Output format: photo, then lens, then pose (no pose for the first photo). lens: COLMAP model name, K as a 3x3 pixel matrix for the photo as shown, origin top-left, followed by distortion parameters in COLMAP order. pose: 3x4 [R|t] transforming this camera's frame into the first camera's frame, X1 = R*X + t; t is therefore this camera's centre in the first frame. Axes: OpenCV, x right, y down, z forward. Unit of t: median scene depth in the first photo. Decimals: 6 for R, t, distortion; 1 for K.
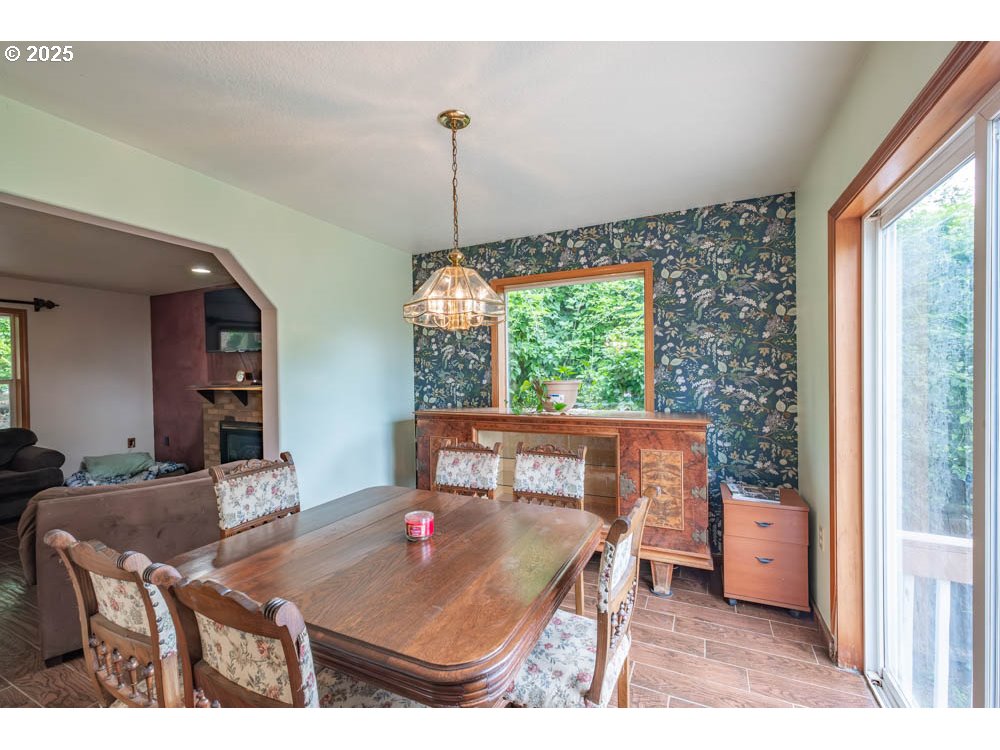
lens RADIAL K [[428.3, 0, 504.6], [0, 428.3, 377.0], [0, 0, 1]] dist [0.004615, -0.000087]
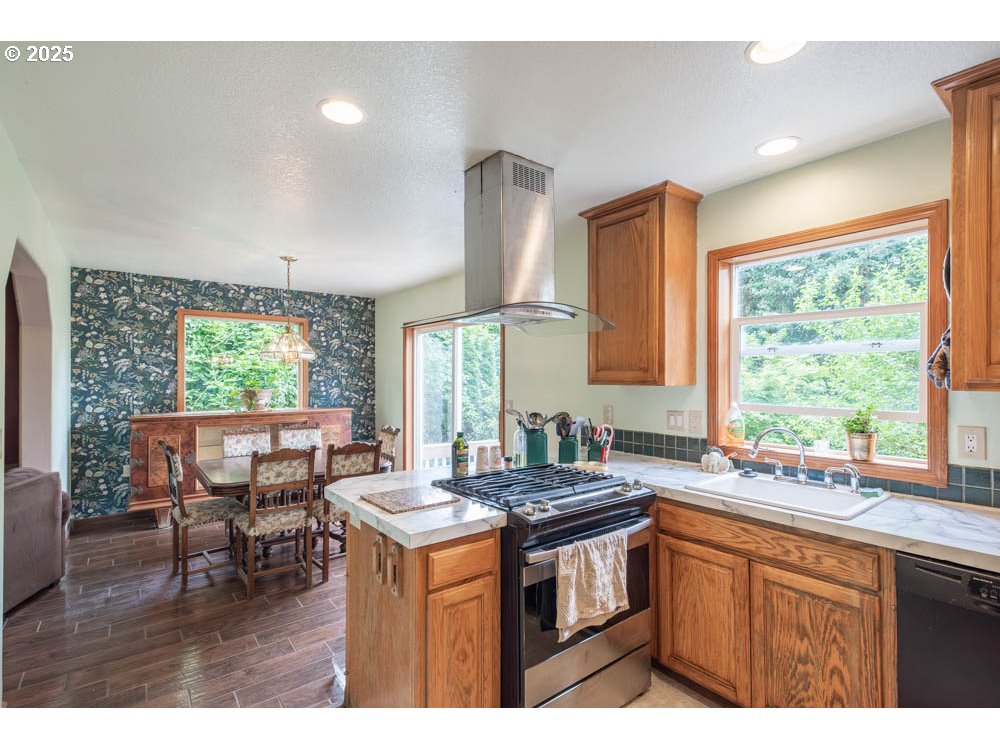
lens RADIAL K [[480.7, 0, 507.5], [0, 480.7, 376.8], [0, 0, 1]] dist [0.007316, 0.000108]
pose [[0.438028, 0.013924, 0.898853, -1.030172], [0.000860, 0.999873, -0.015908, -0.009139], [-0.898961, 0.007741, 0.437961, -0.547177]]
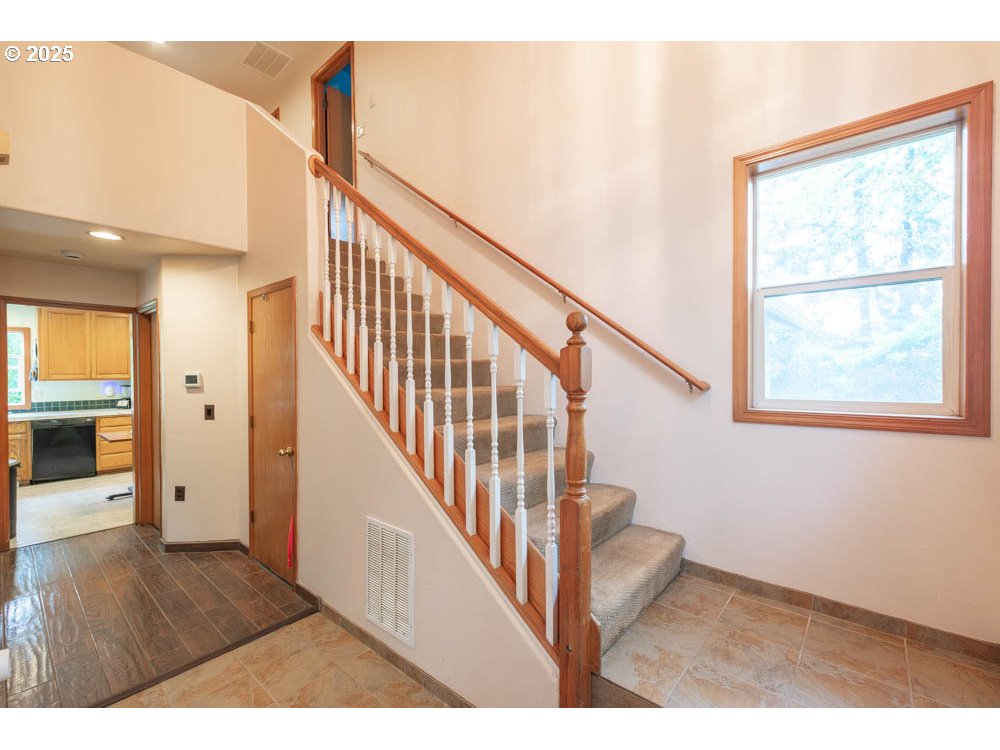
lens RADIAL K [[424.7, 0, 500.4], [0, 424.7, 377.0], [0, 0, 1]] dist [-0.001209, -0.000132]
pose [[-0.967594, 0.013711, 0.252139, -2.880011], [0.018390, 0.999699, 0.016212, -0.013616], [-0.251841, 0.020324, -0.967555, 0.610035]]
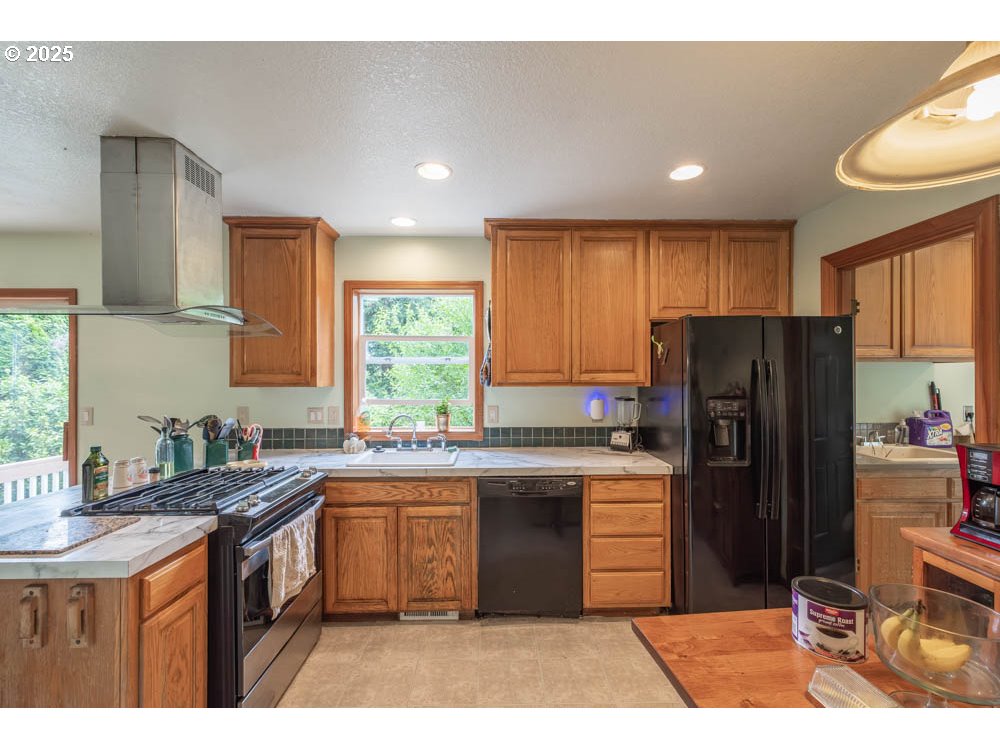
lens RADIAL K [[428.3, 0, 504.6], [0, 428.3, 377.0], [0, 0, 1]] dist [0.004615, -0.000087]
pose [[-0.461979, 0.015408, 0.886757, -1.136476], [0.013850, 0.999852, -0.010157, -0.012796], [-0.886783, 0.007589, -0.462124, -0.354721]]
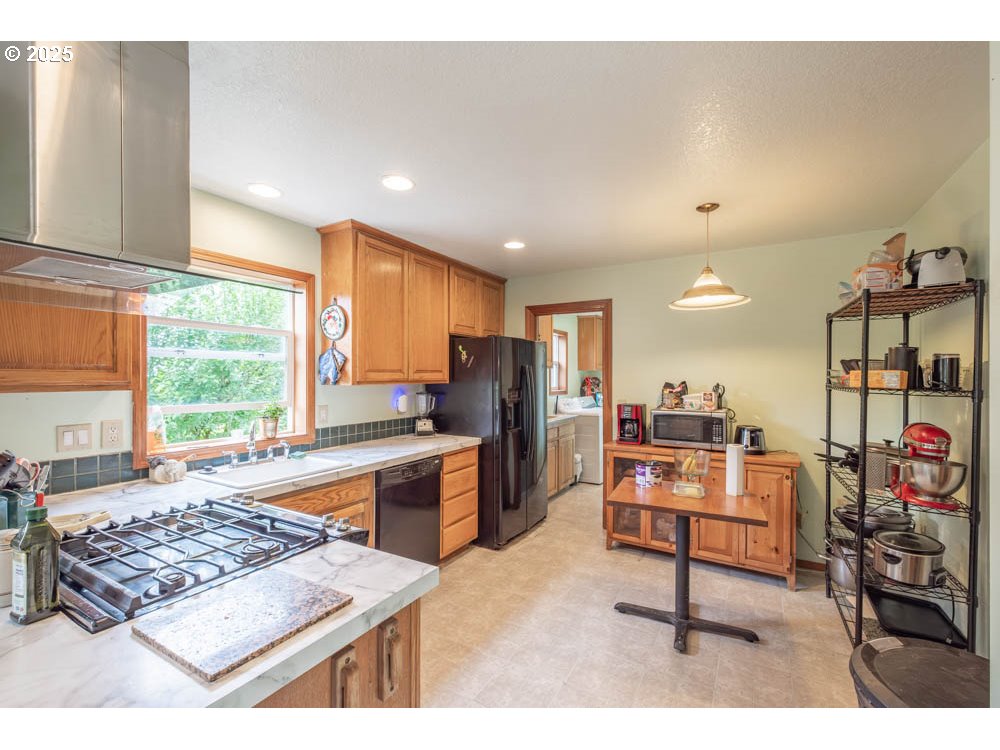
lens RADIAL K [[428.3, 0, 504.6], [0, 428.3, 377.0], [0, 0, 1]] dist [0.004615, -0.000087]
pose [[-0.996996, 0.011083, 0.076661, -0.696007], [0.011791, 0.999892, 0.008788, -0.024741], [-0.076556, 0.009666, -0.997018, 0.168045]]
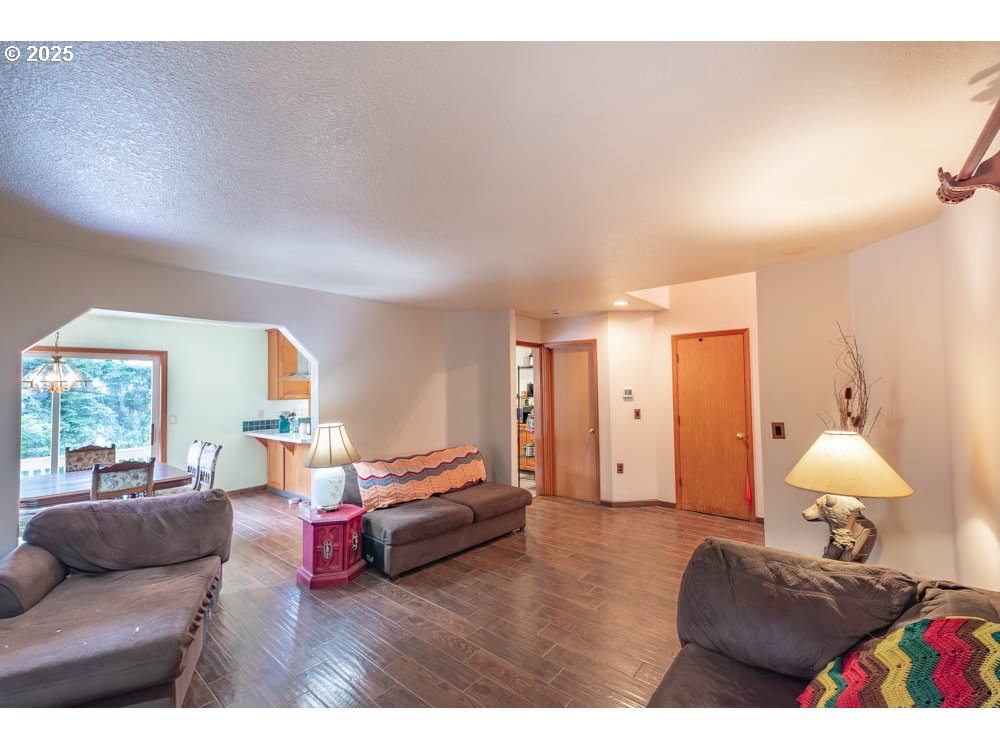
lens RADIAL K [[426.9, 0, 509.1], [0, 426.9, 374.5], [0, 0, 1]] dist [0.009835, -0.000912]
pose [[-0.970884, 0.035276, 0.236940, -1.676462], [0.029446, 0.999171, -0.028101, -0.043912], [-0.237735, -0.020306, -0.971118, 1.568700]]
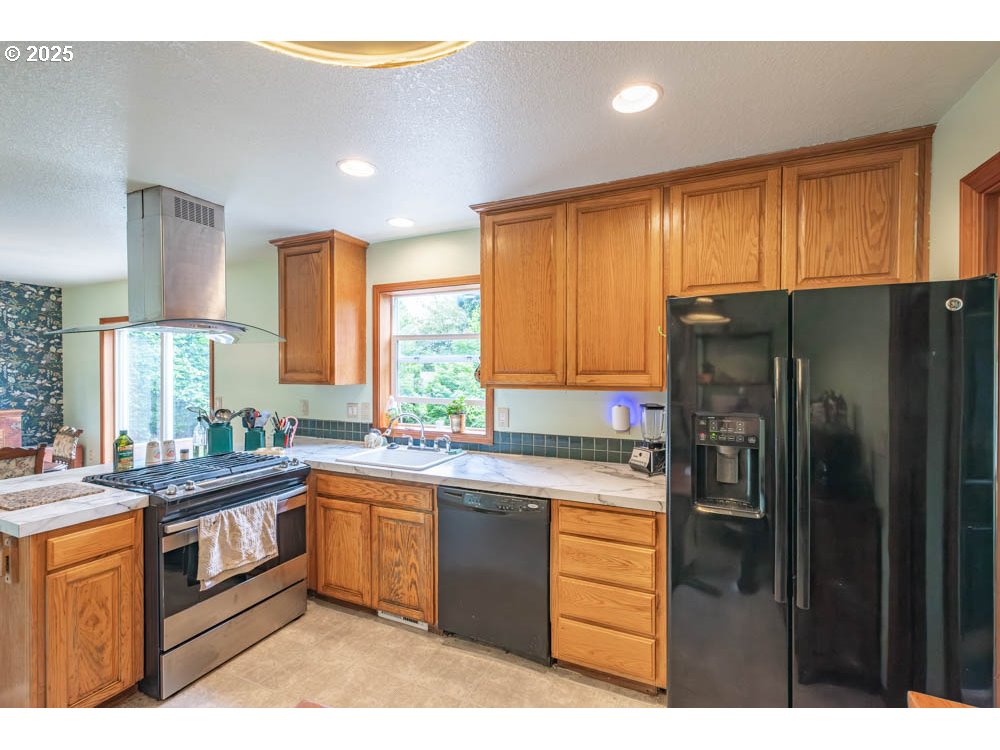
lens RADIAL K [[426.9, 0, 509.1], [0, 426.9, 374.5], [0, 0, 1]] dist [0.009835, -0.000912]
pose [[-0.037330, 0.004407, 0.999293, -1.155127], [0.004394, 0.999981, -0.004246, -0.025416], [-0.999293, 0.004233, -0.037349, -0.798602]]
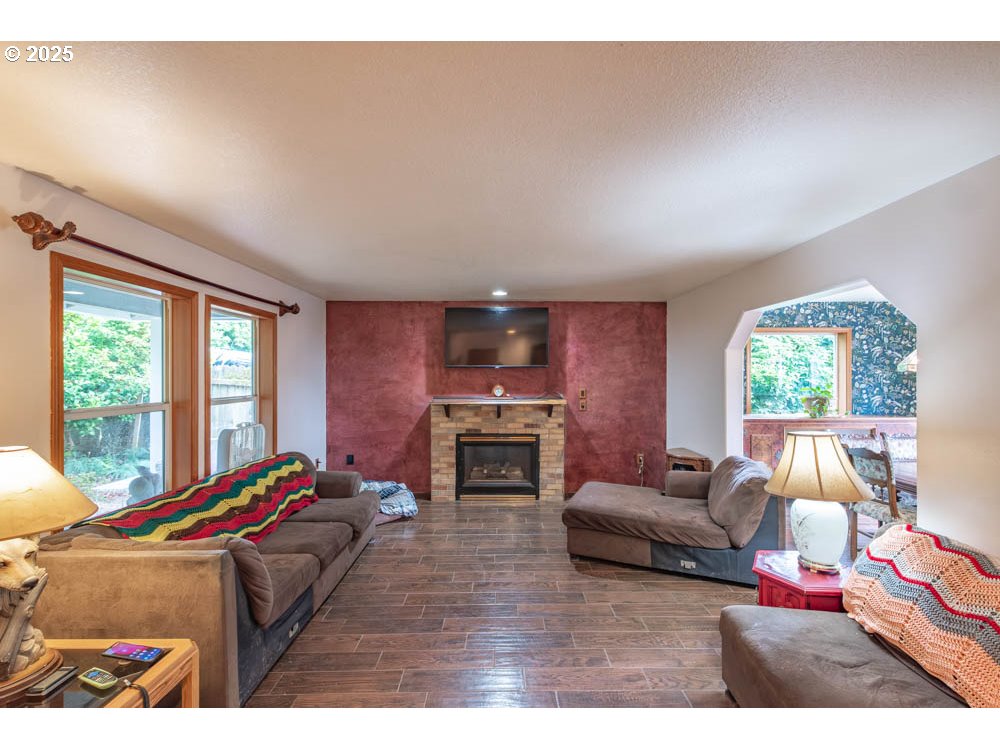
lens RADIAL K [[428.3, 0, 504.6], [0, 428.3, 377.0], [0, 0, 1]] dist [0.004615, -0.000087]
pose [[0.899762, 0.014150, 0.436151, -1.701886], [-0.008617, 0.999855, -0.014660, -0.033402], [-0.436295, 0.009432, 0.899754, 0.046873]]
